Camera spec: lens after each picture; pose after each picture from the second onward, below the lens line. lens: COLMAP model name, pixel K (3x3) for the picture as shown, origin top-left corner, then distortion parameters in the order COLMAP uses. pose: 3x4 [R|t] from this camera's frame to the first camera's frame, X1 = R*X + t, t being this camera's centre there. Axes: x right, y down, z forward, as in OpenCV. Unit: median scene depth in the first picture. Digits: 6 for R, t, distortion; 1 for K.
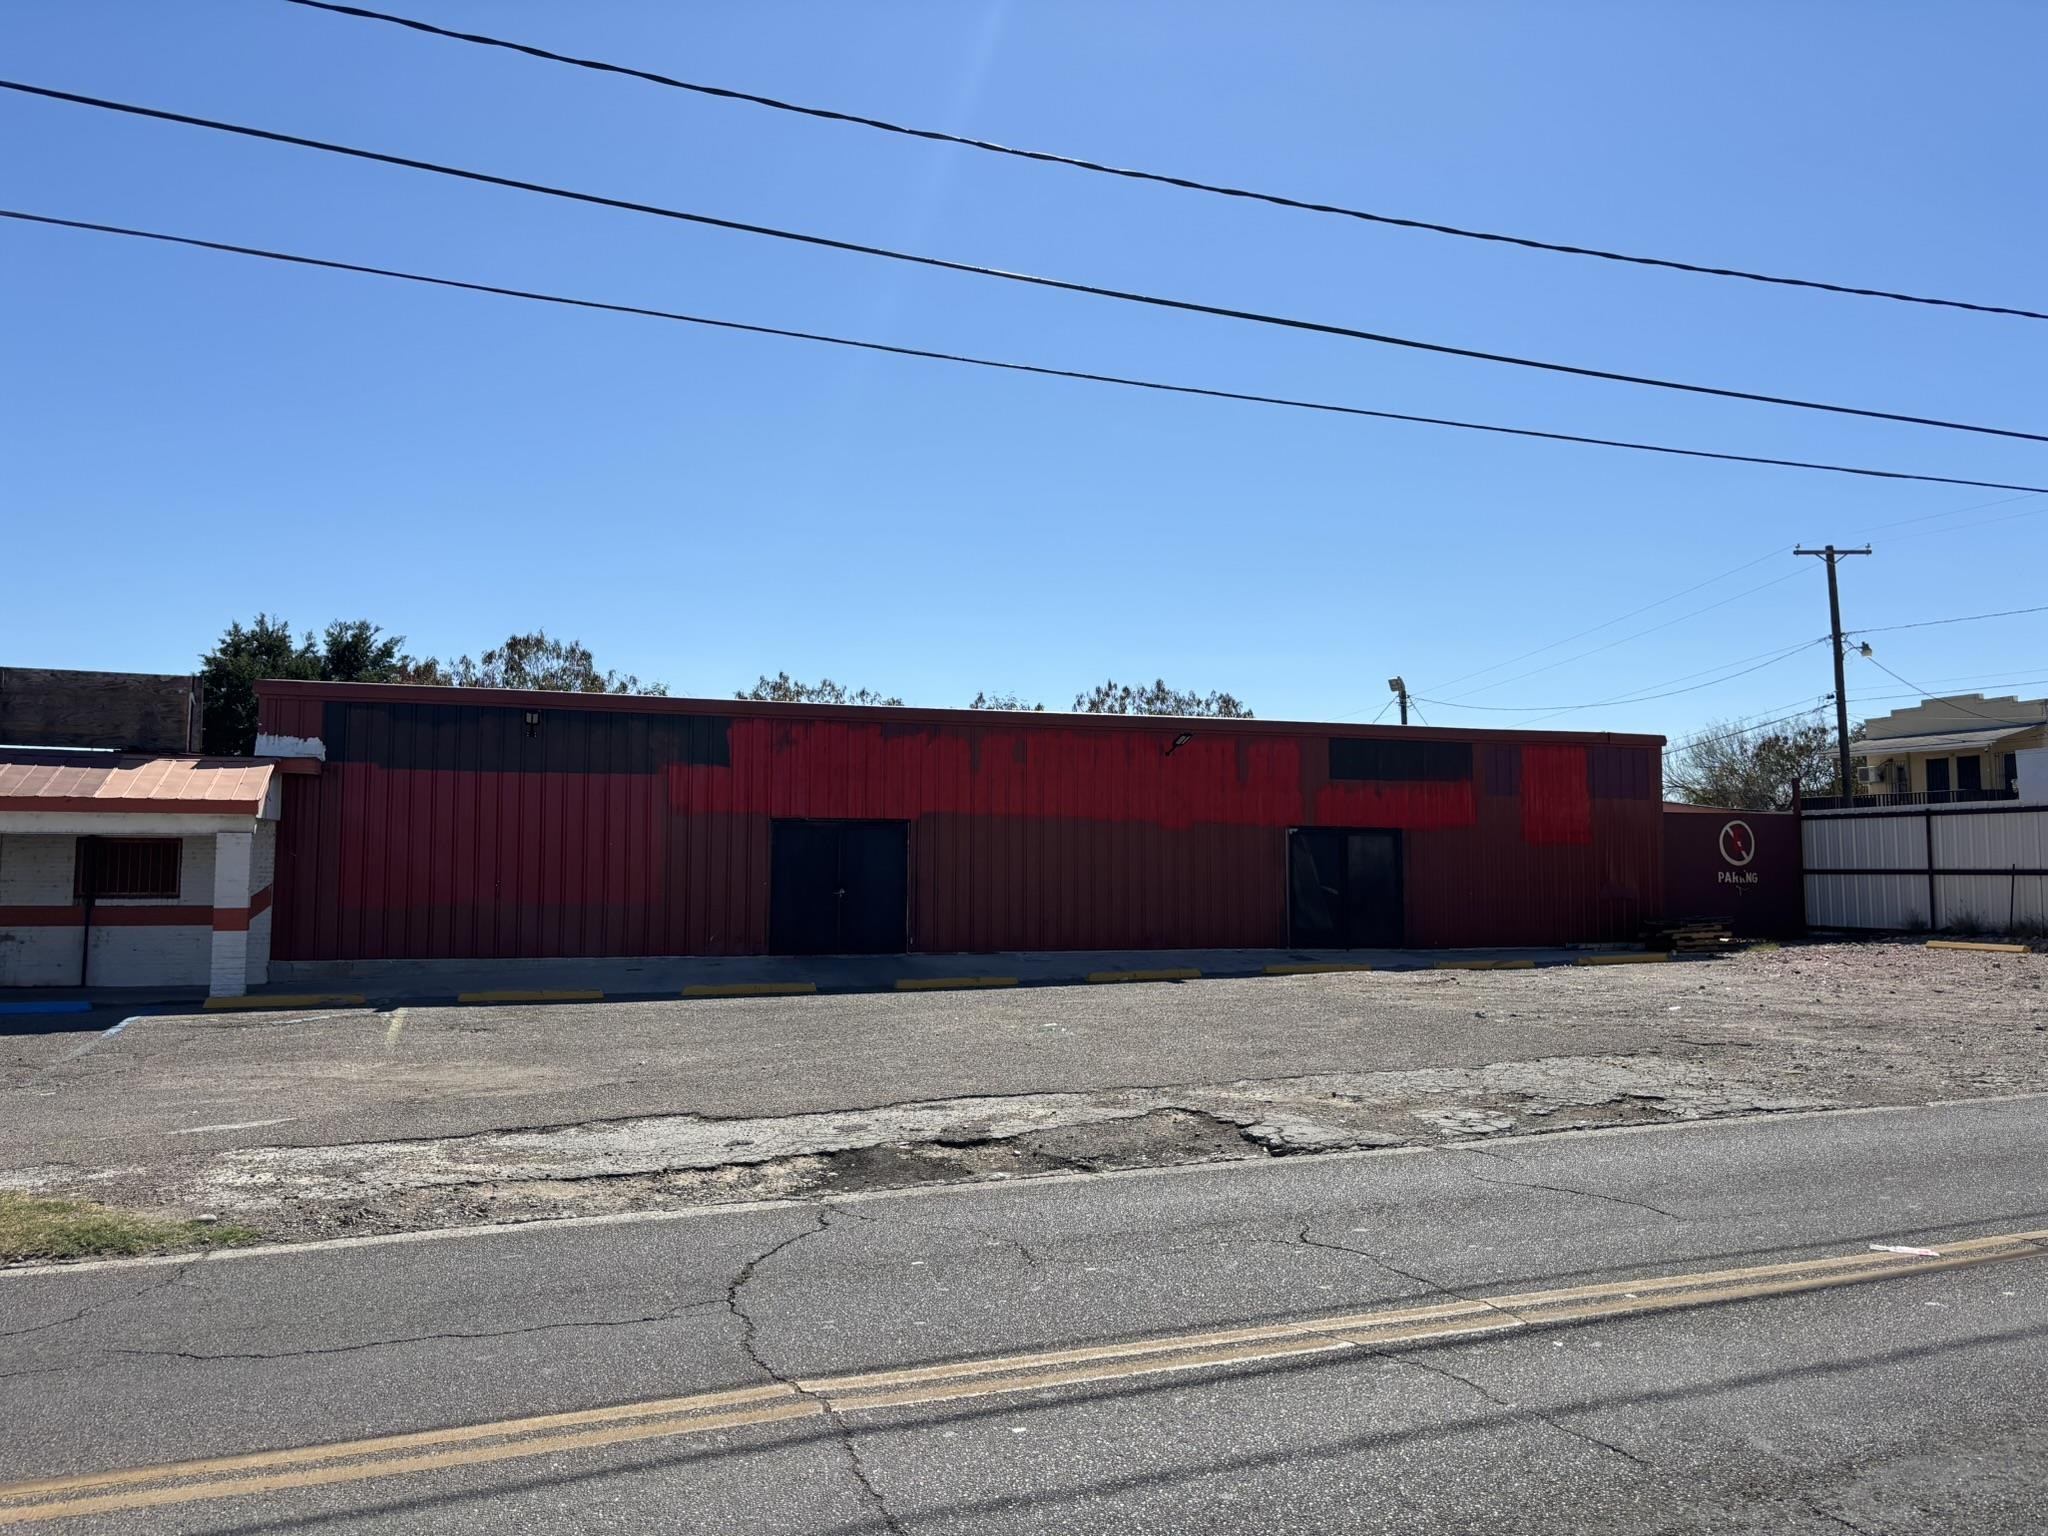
lens RADIAL K [[1546.0, 0, 1021.9], [0, 1546.0, 759.4], [0, 0, 1]] dist [0.050081, -0.052103]
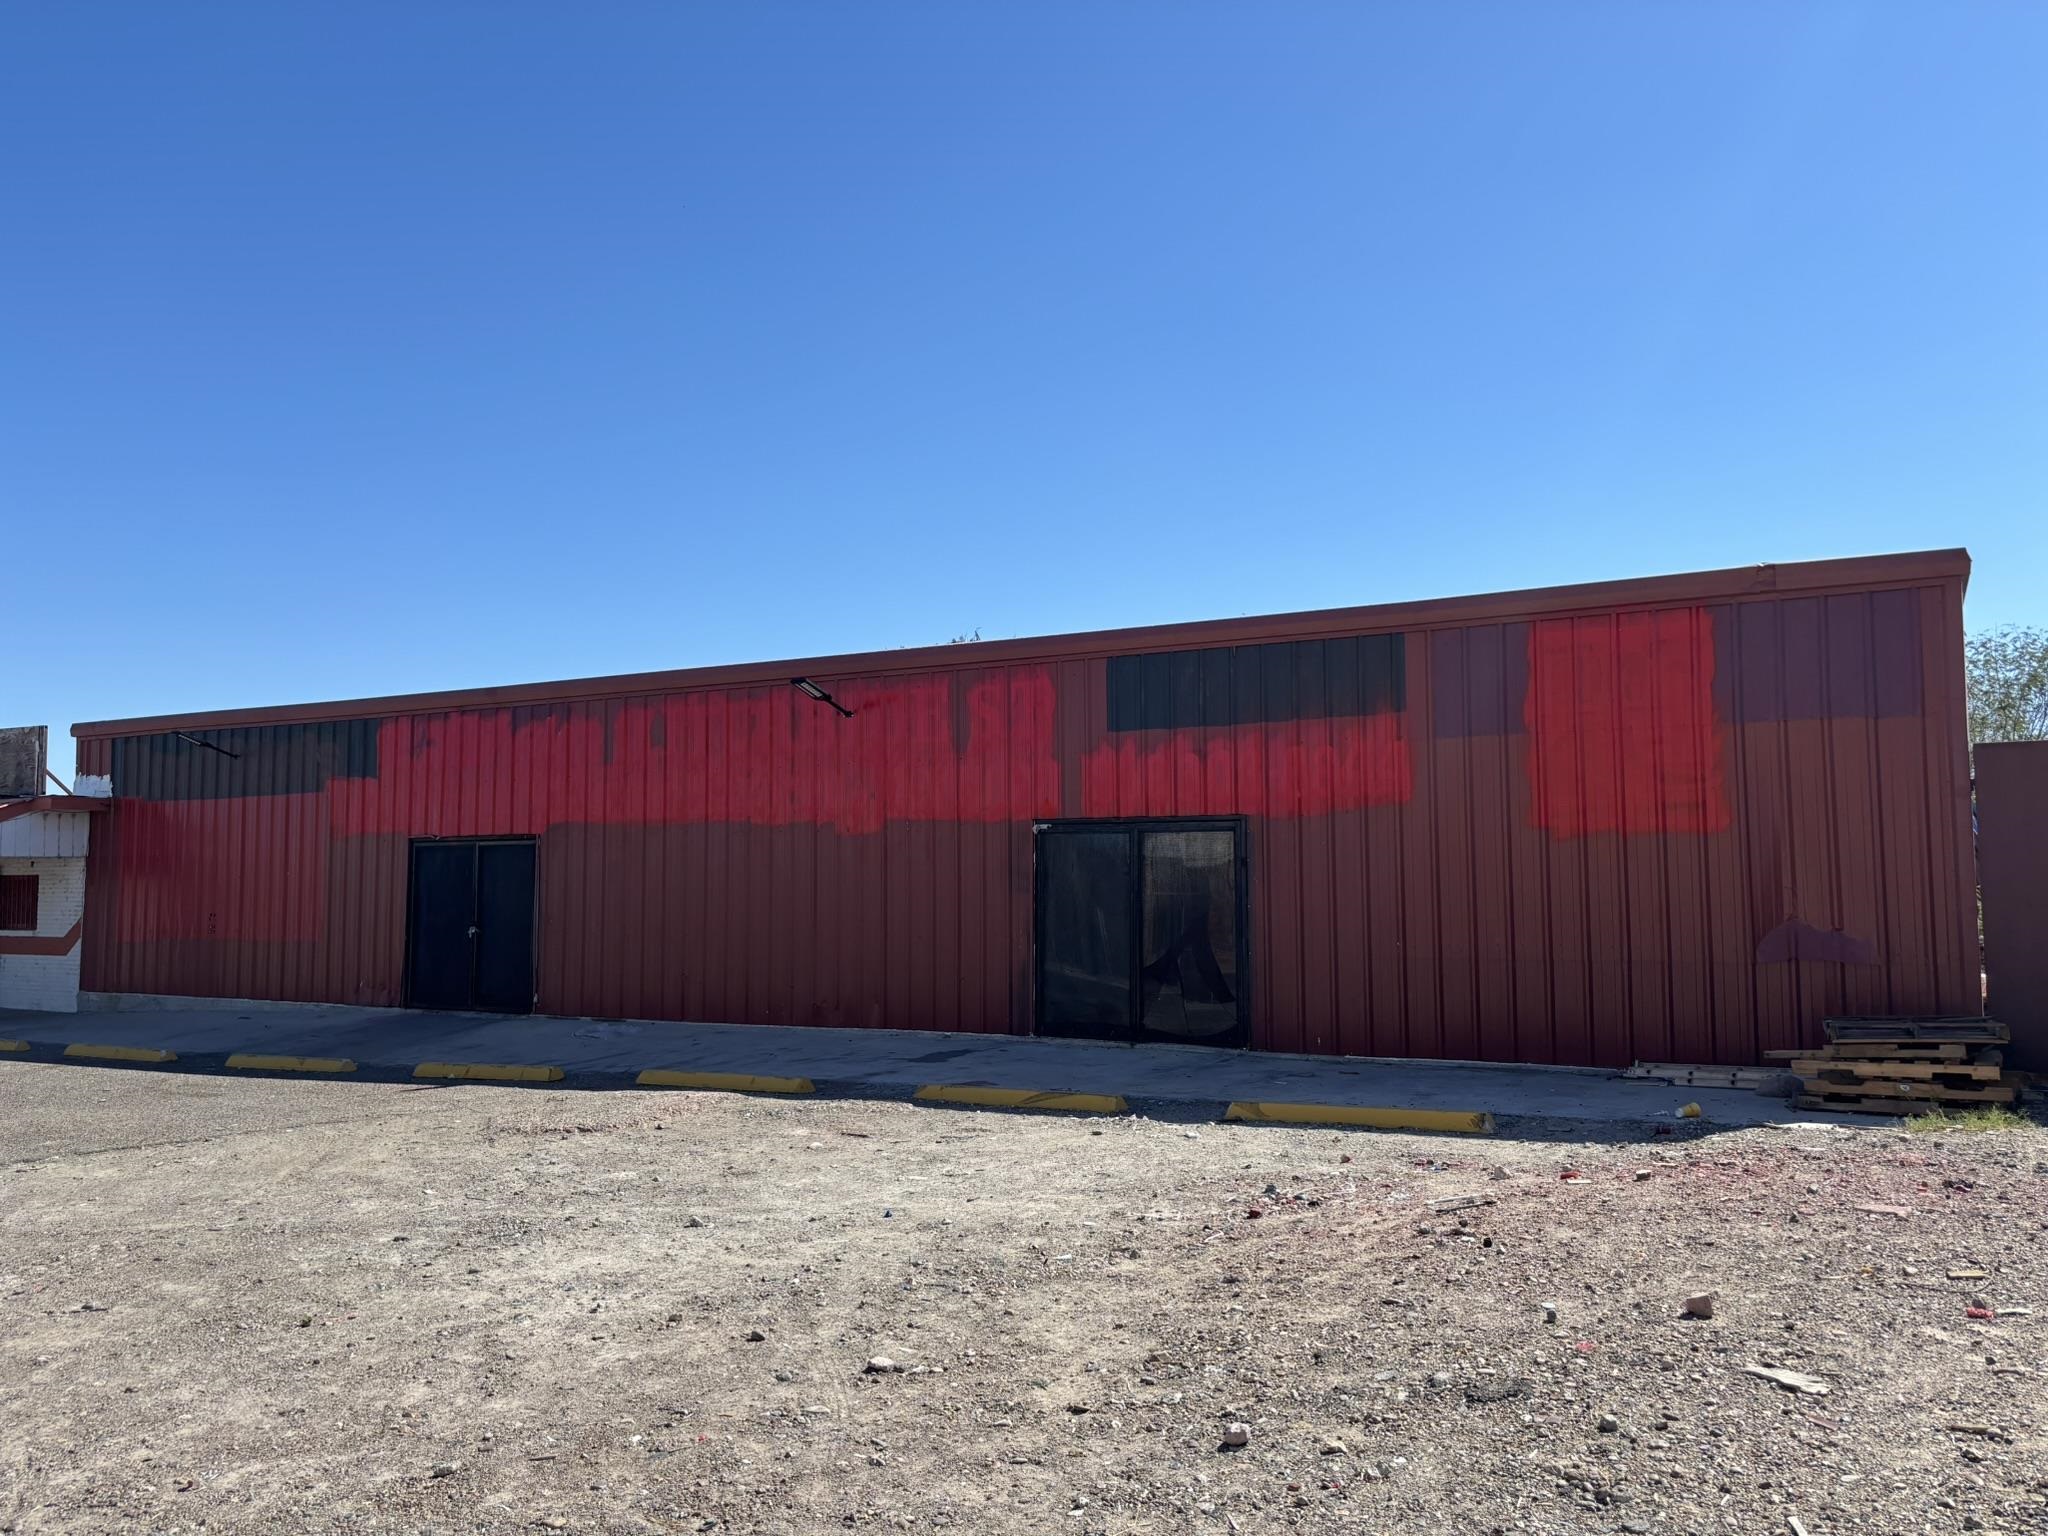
lens RADIAL K [[1534.0, 0, 1020.8], [0, 1534.0, 770.6], [0, 0, 1]] dist [0.035123, -0.041233]
pose [[0.683420, -0.063841, -0.727228, 0.626444], [0.059017, 0.997740, -0.032126, 0.046220], [0.727636, -0.020963, 0.685643, 0.664764]]
